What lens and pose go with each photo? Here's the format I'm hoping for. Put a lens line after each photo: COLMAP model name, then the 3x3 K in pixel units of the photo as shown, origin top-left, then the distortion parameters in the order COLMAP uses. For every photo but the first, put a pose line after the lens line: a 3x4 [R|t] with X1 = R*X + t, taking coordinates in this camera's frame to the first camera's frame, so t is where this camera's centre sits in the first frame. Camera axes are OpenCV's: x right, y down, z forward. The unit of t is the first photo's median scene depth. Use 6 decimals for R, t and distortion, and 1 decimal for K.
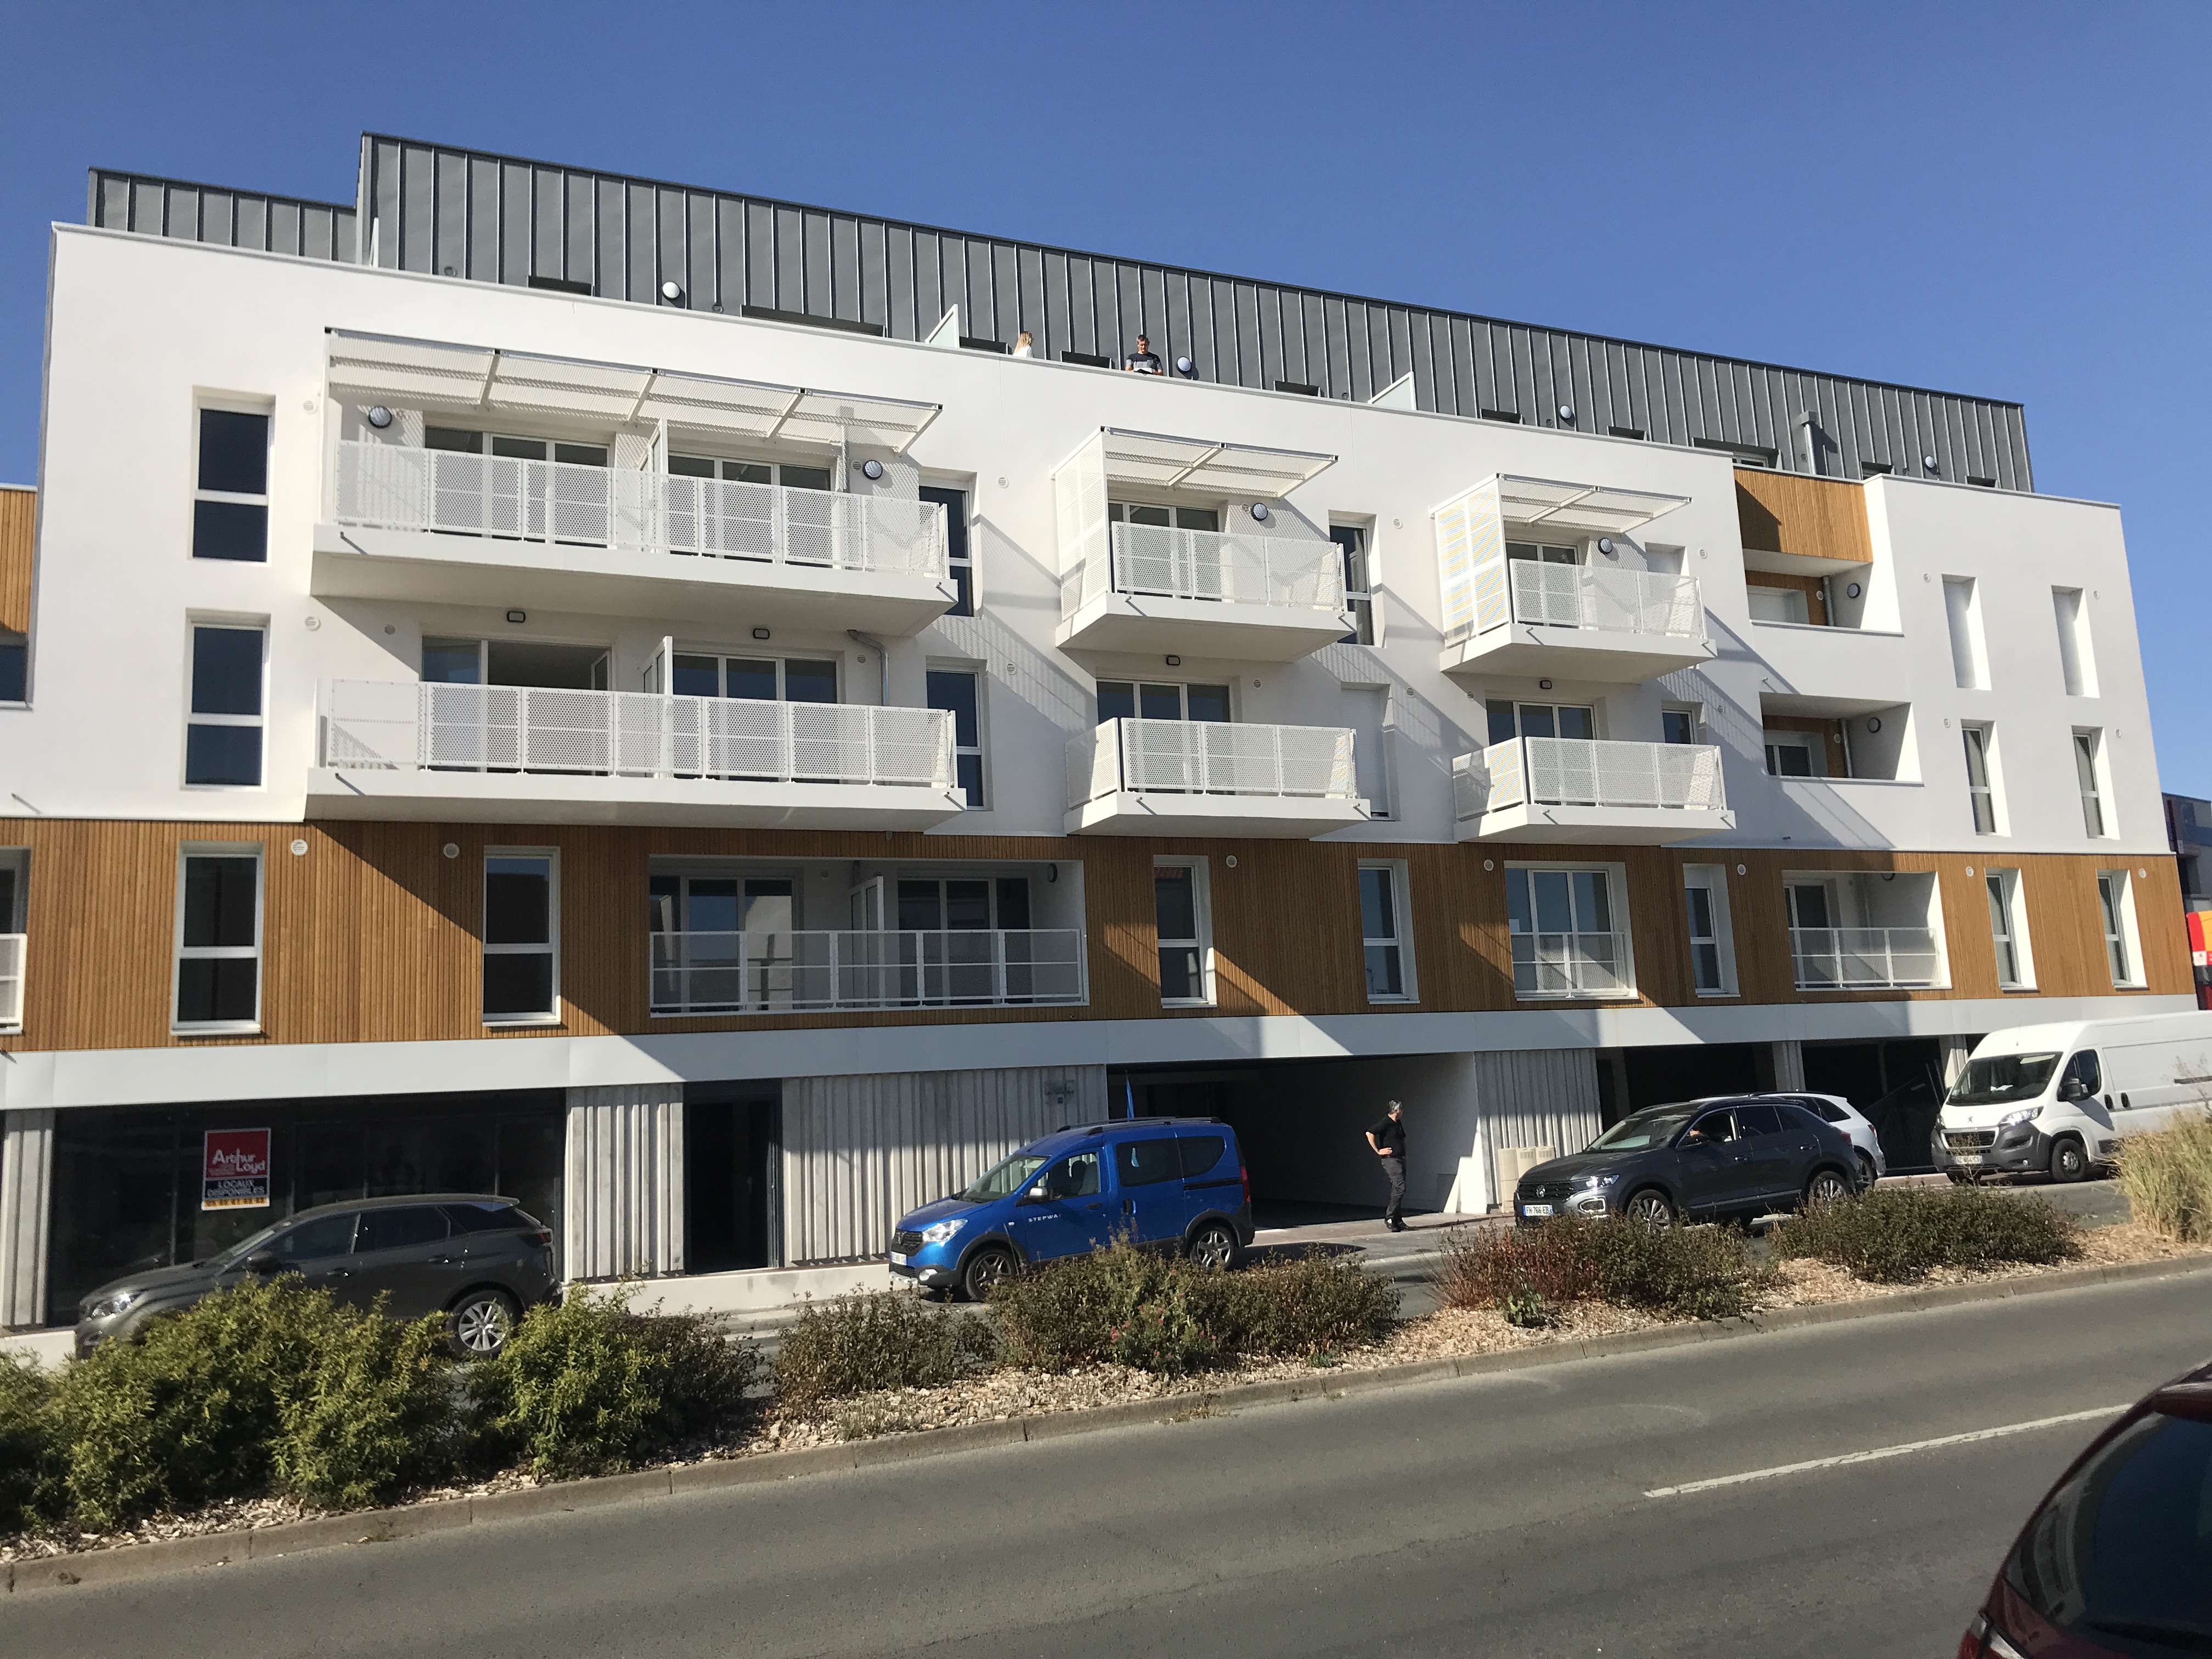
lens RADIAL K [[1774.1, 0, 1106.0], [0, 1774.1, 829.5], [0, 0, 1]] dist [0.010330, 0.002050]
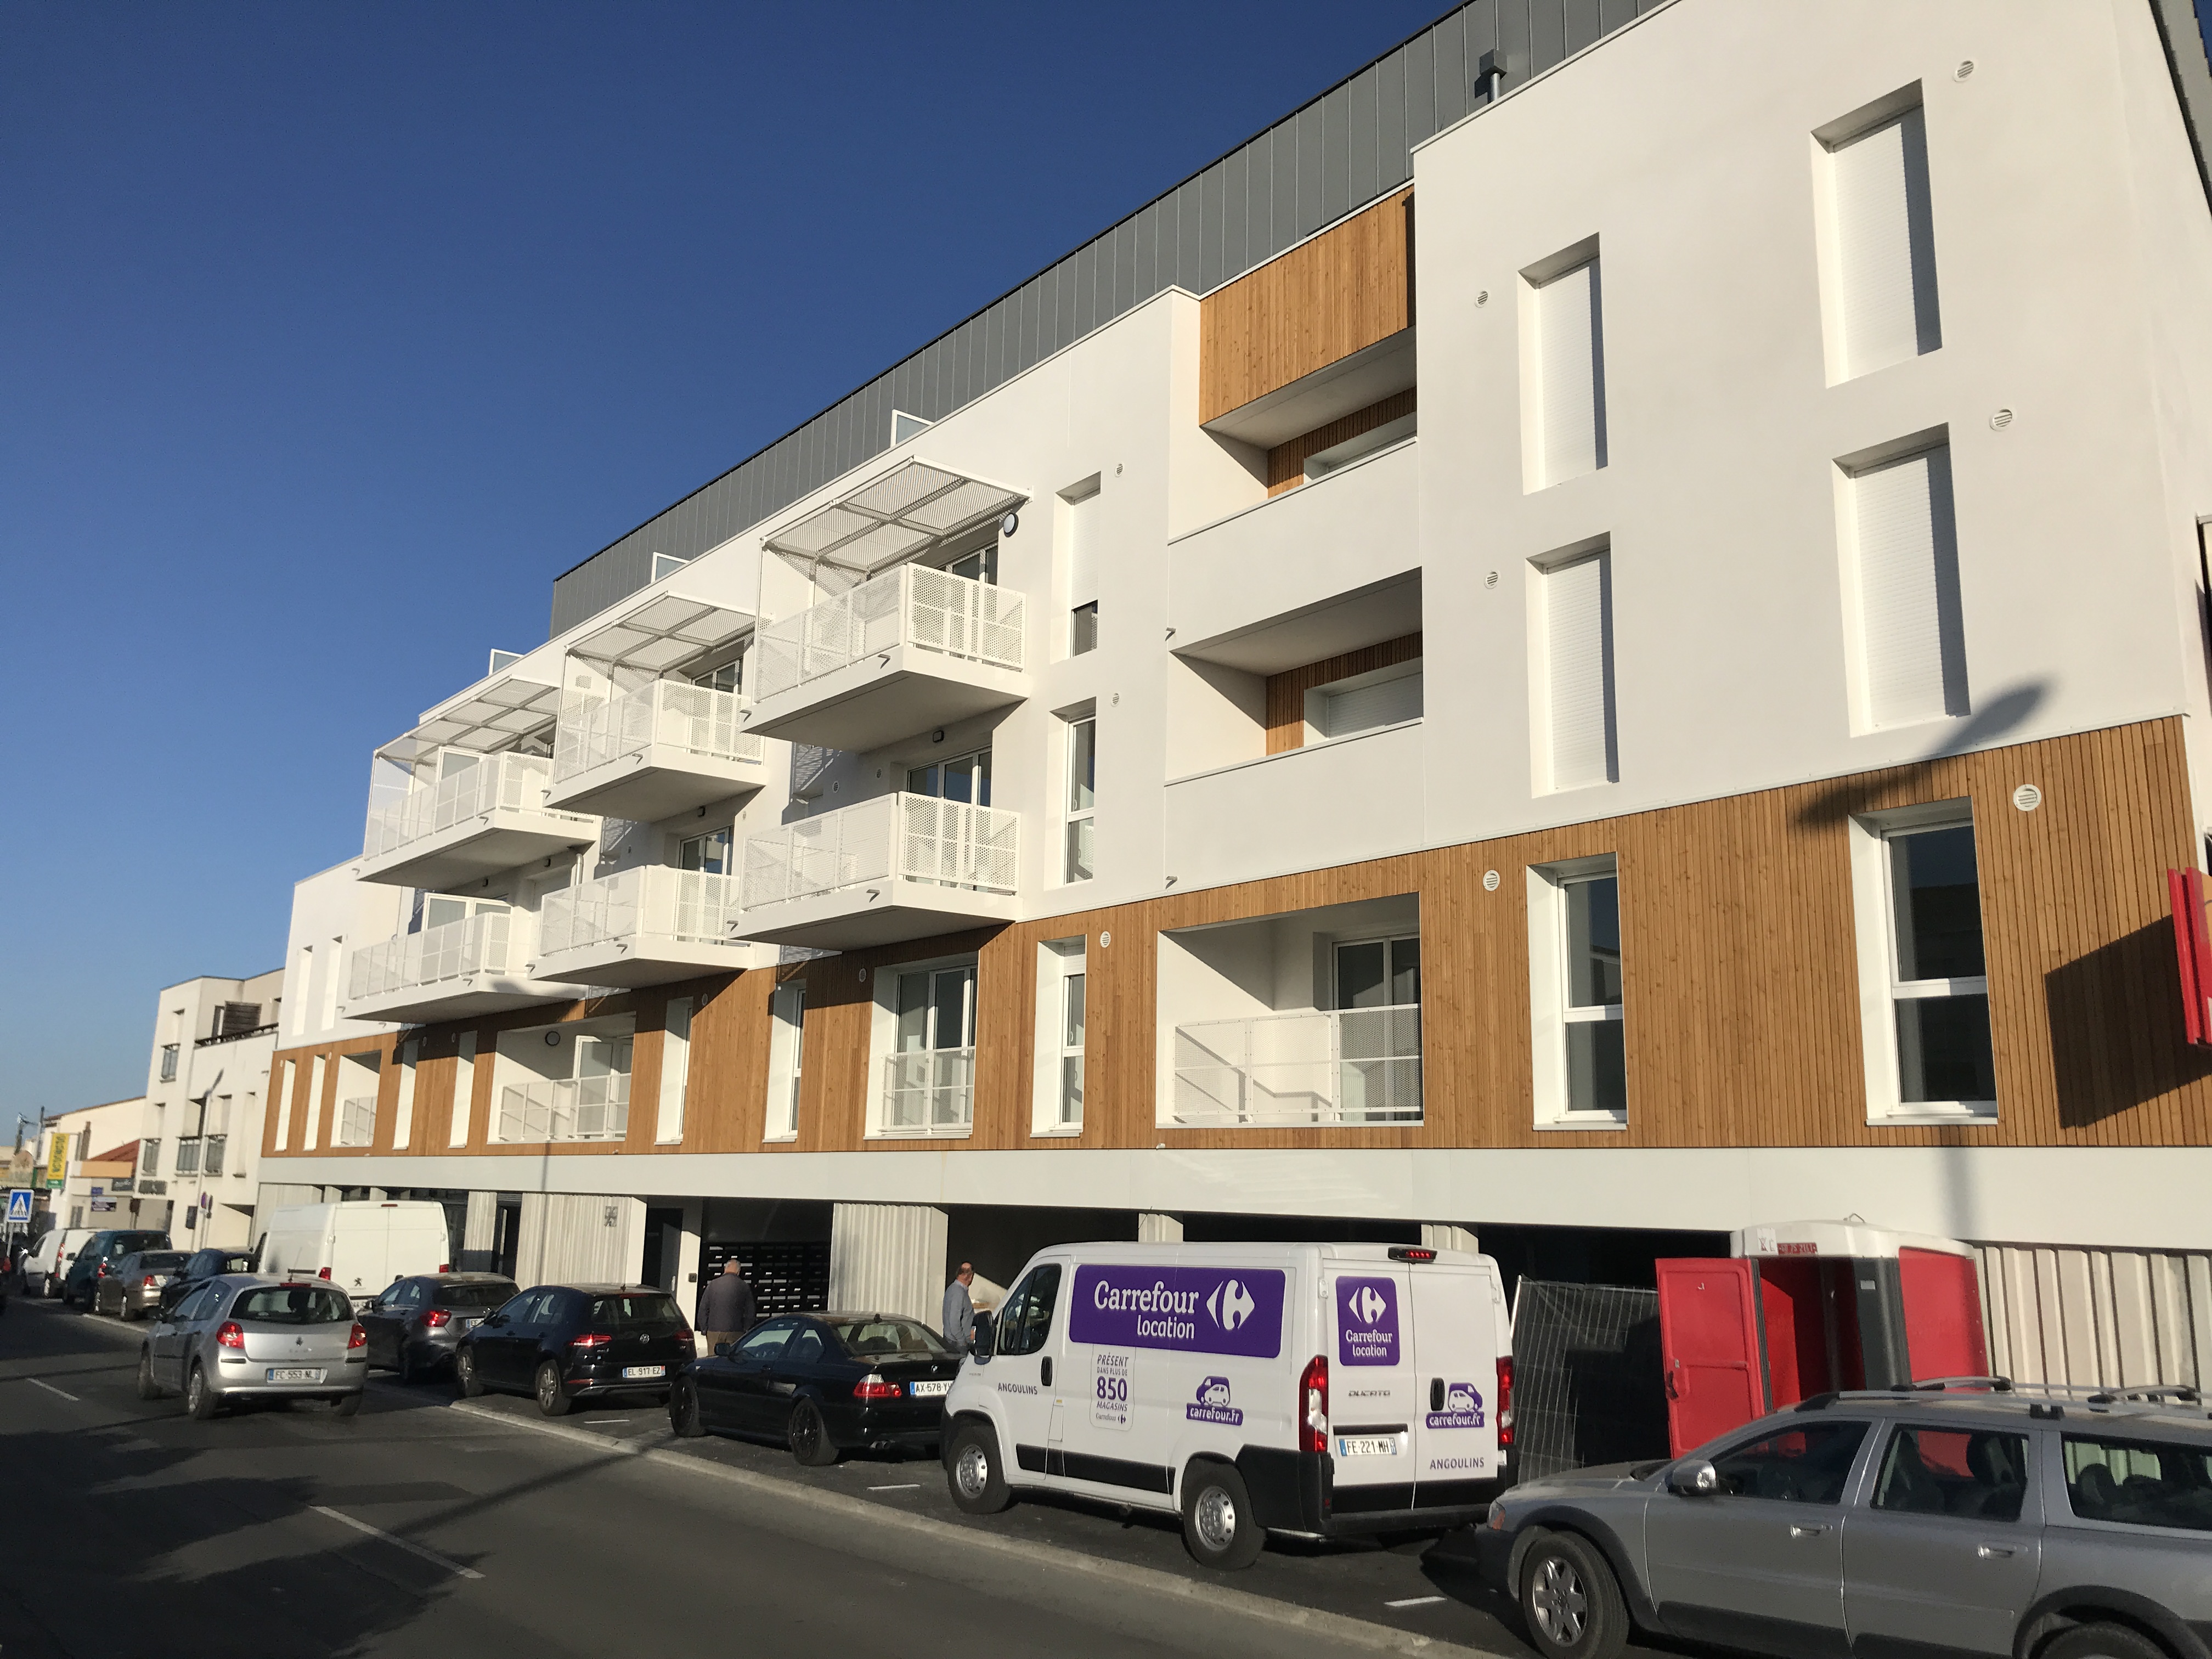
lens RADIAL K [[1800.2, 0, 1106.0], [0, 1800.2, 829.5], [0, 0, 1]] dist [0.025317, 0.004539]
pose [[0.246879, -0.145470, -0.958065, 0.494233], [0.101773, 0.987093, -0.123652, 0.078061], [0.963687, -0.066978, 0.258498, 0.837626]]
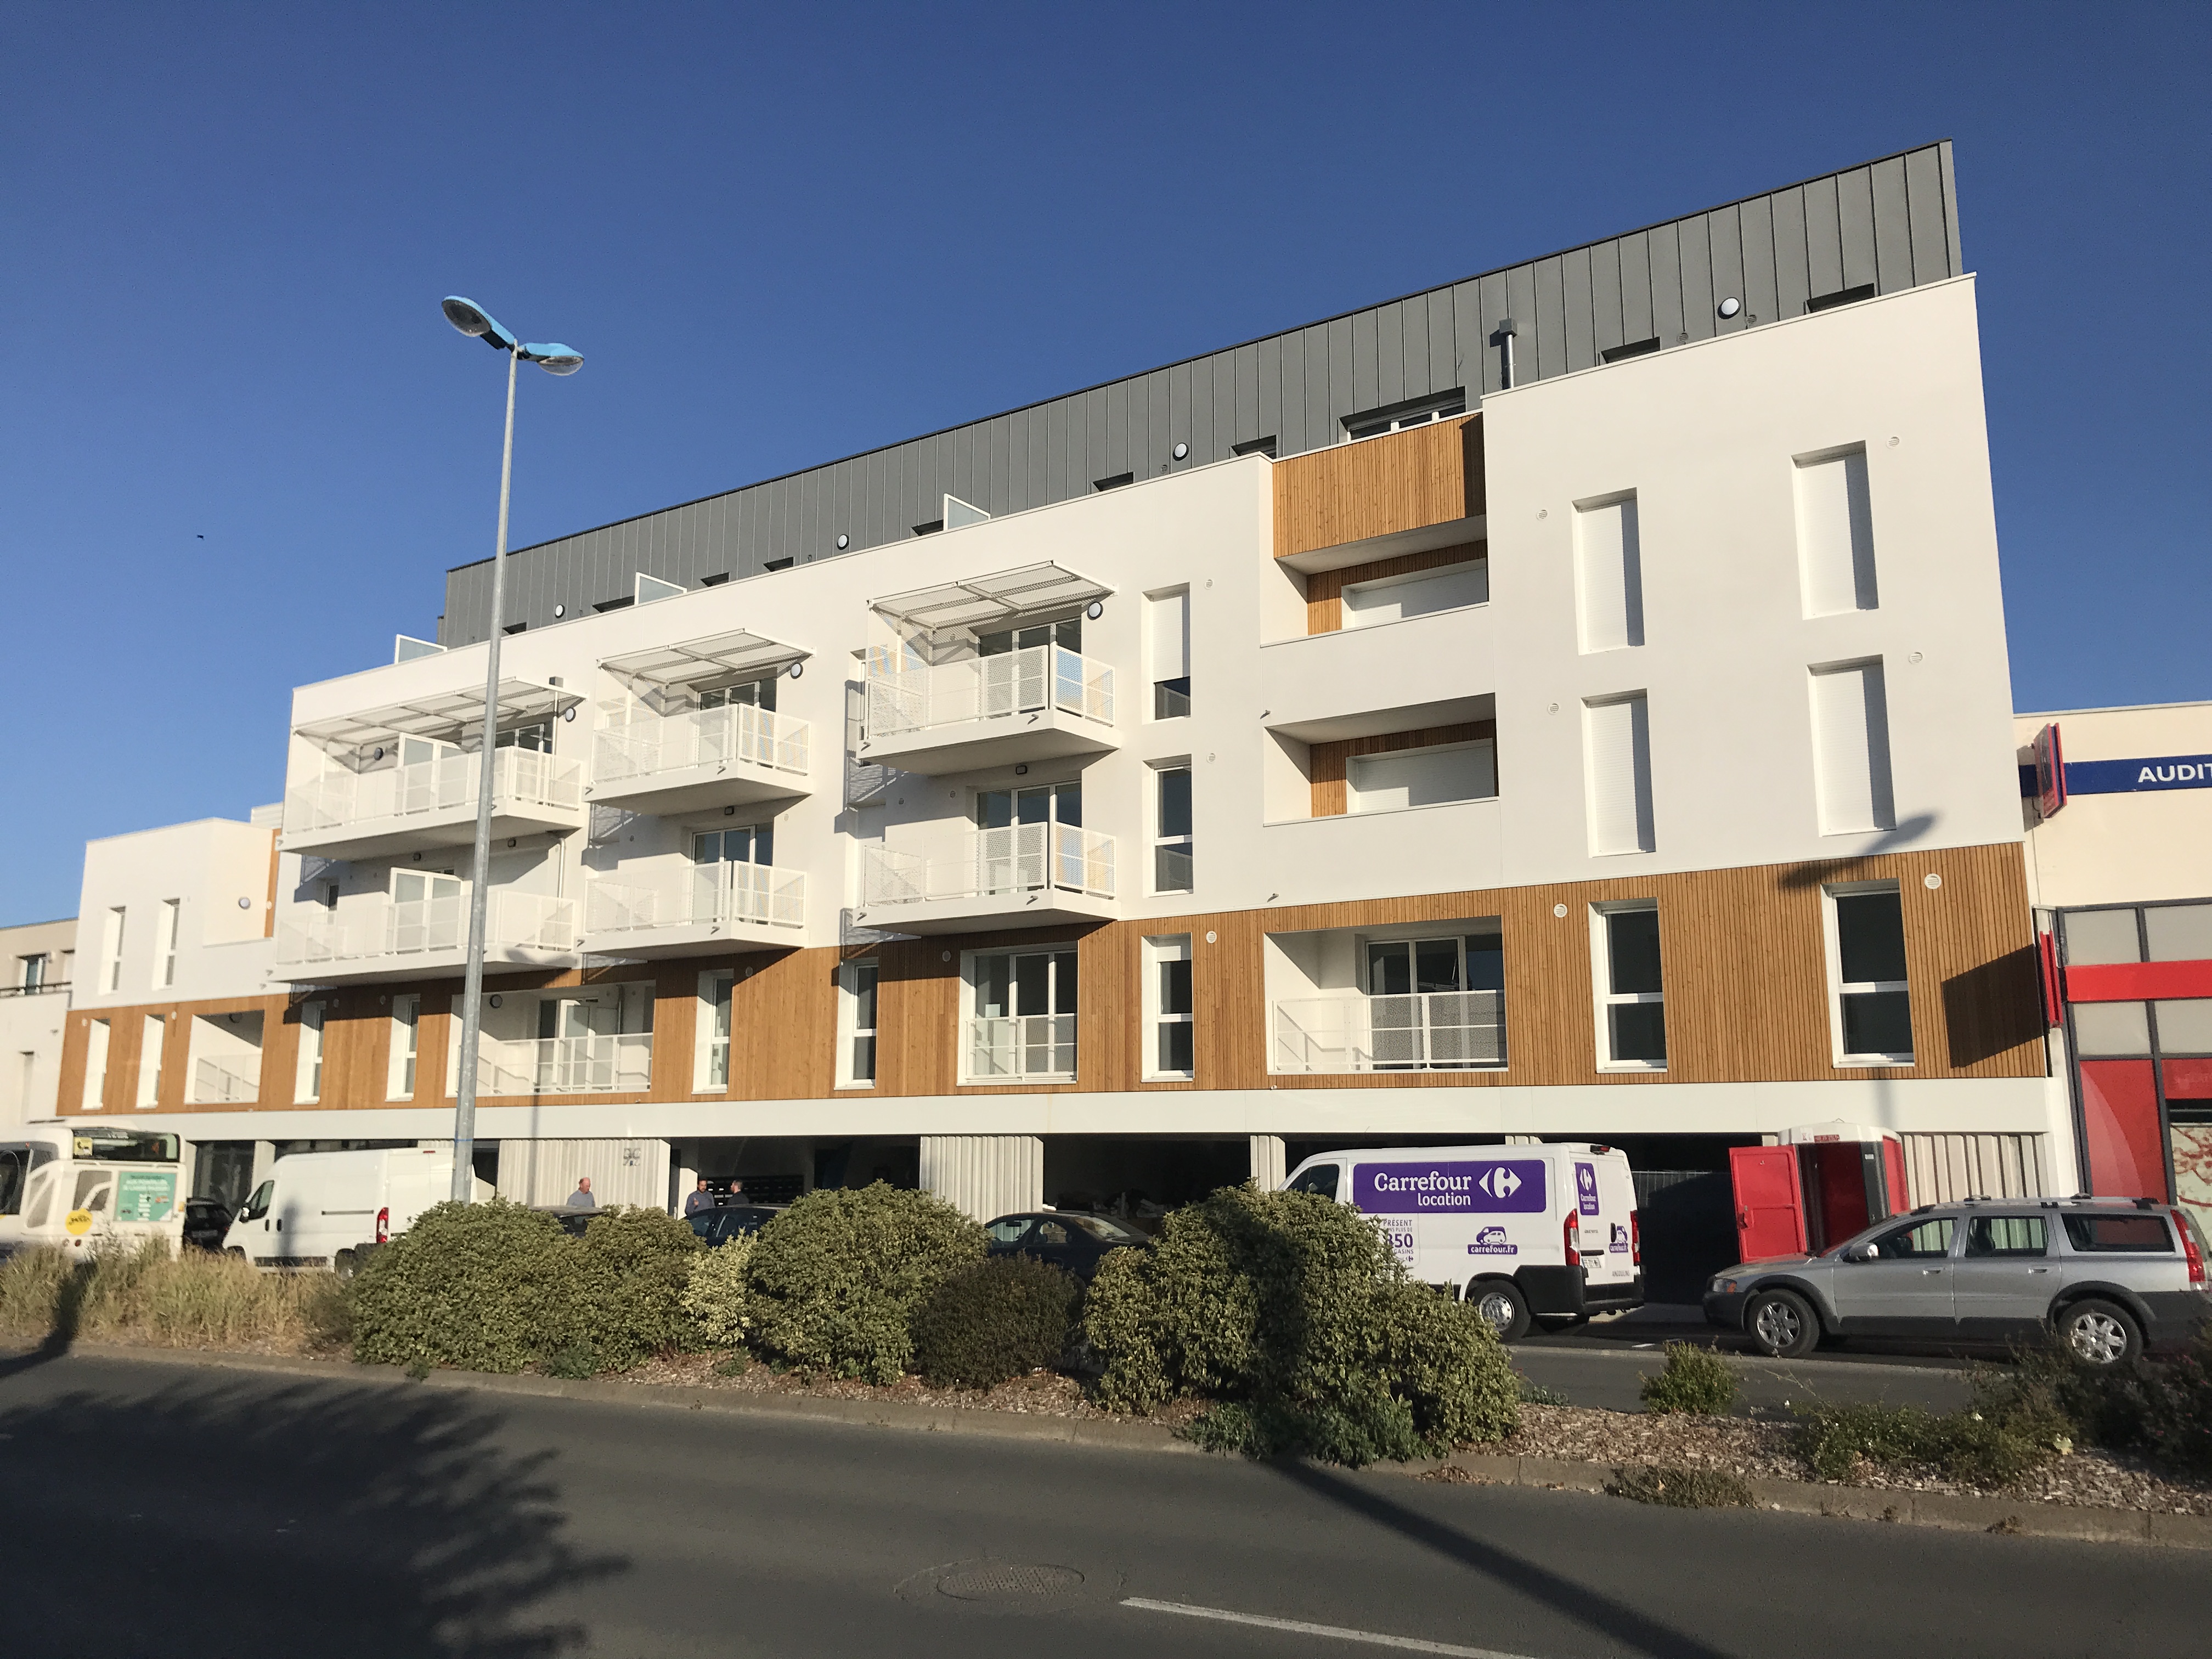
lens RADIAL K [[1800.2, 0, 1106.0], [0, 1800.2, 829.5], [0, 0, 1]] dist [0.025317, 0.004539]
pose [[0.521703, -0.106382, -0.846469, 0.650236], [0.096943, 0.993161, -0.065069, 0.012729], [0.847602, -0.048113, 0.528447, 0.292609]]
